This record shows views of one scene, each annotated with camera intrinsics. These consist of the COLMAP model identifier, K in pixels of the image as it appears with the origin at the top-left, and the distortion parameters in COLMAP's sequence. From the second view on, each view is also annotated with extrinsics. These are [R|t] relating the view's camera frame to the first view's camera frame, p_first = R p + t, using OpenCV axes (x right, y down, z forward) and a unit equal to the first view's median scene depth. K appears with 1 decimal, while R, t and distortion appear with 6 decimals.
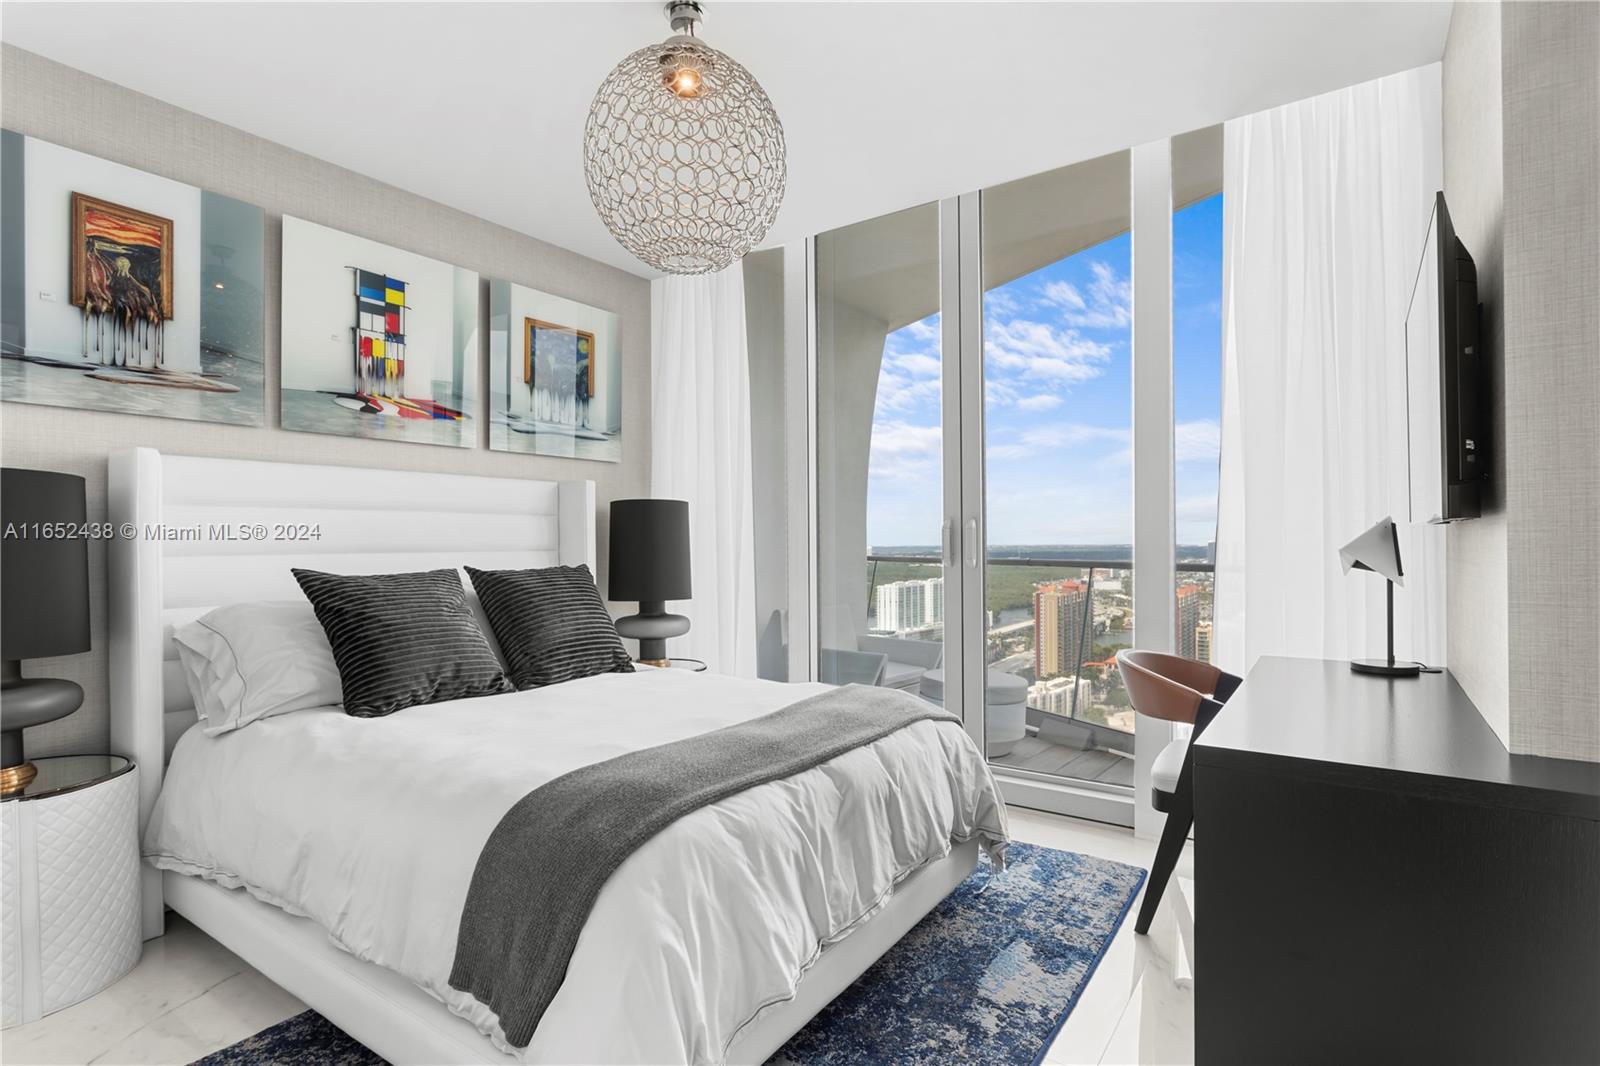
lens RADIAL K [[791.2, 0, 797.3], [0, 791.2, 535.9], [0, 0, 1]] dist [-0.011337, 0.004758]
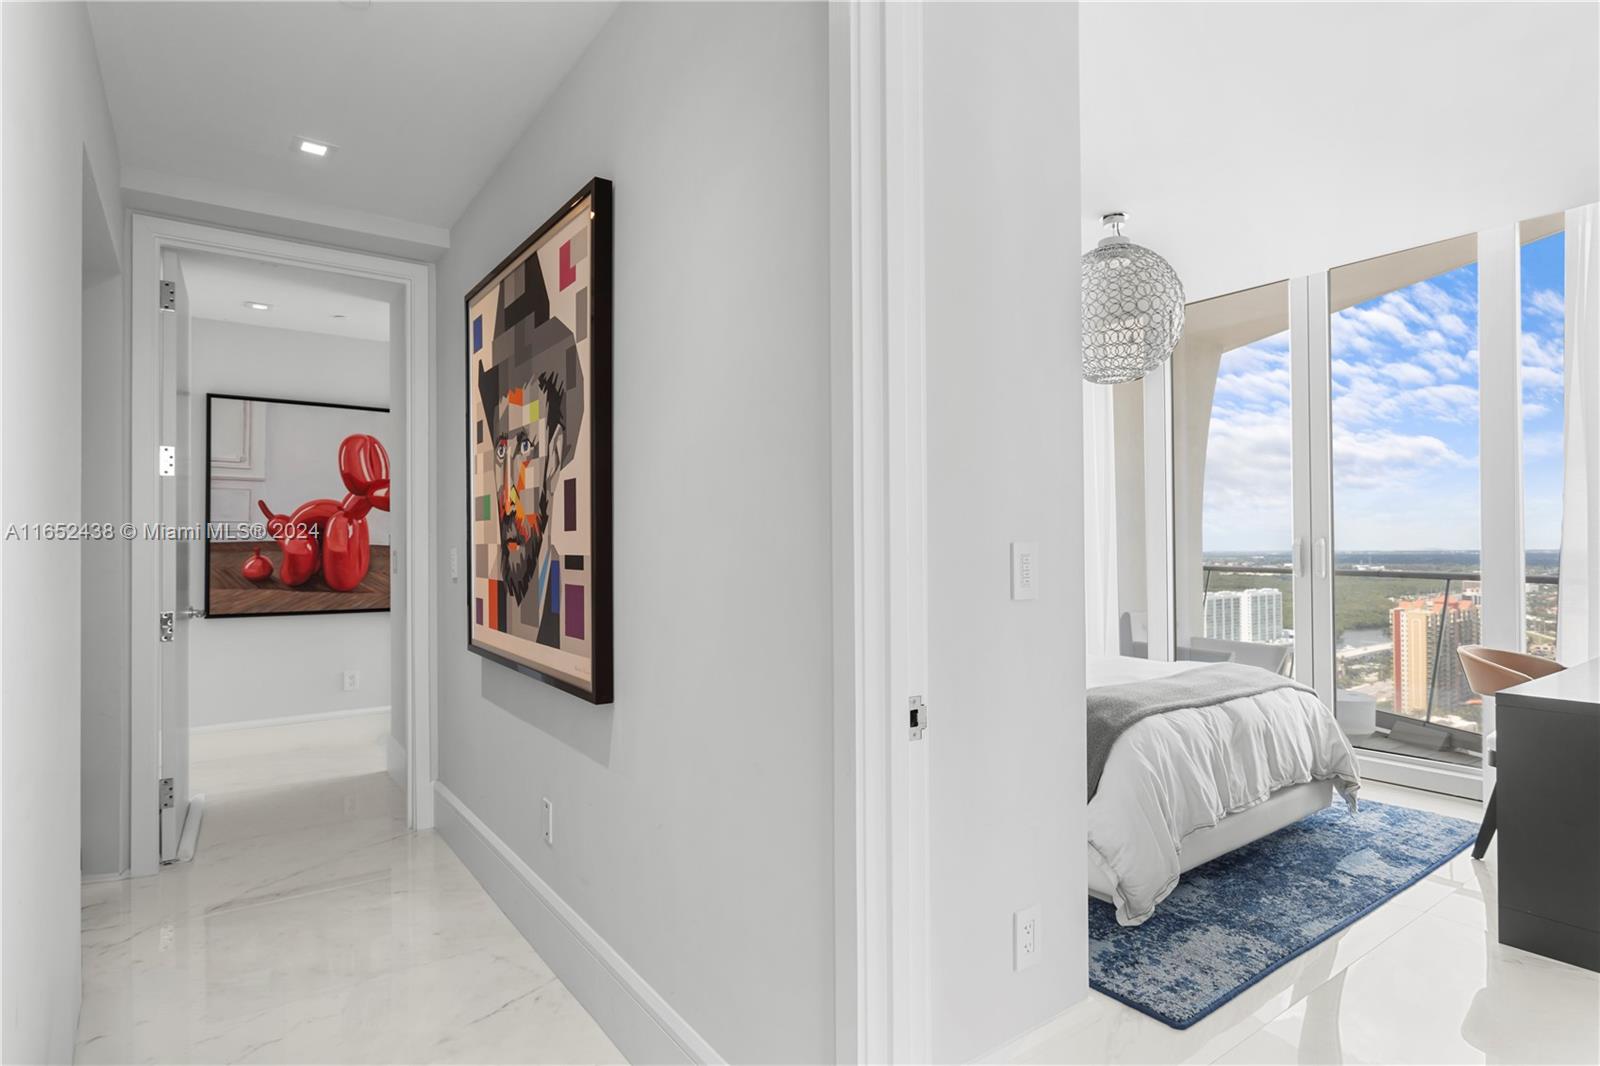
lens RADIAL K [[841.7, 0, 795.6], [0, 841.7, 540.2], [0, 0, 1]] dist [0.000969, 0.001679]
pose [[0.947779, -0.004366, -0.318898, -0.195530], [0.004277, 0.999990, -0.000980, -0.030415], [0.318899, -0.000435, 0.947789, -0.713445]]
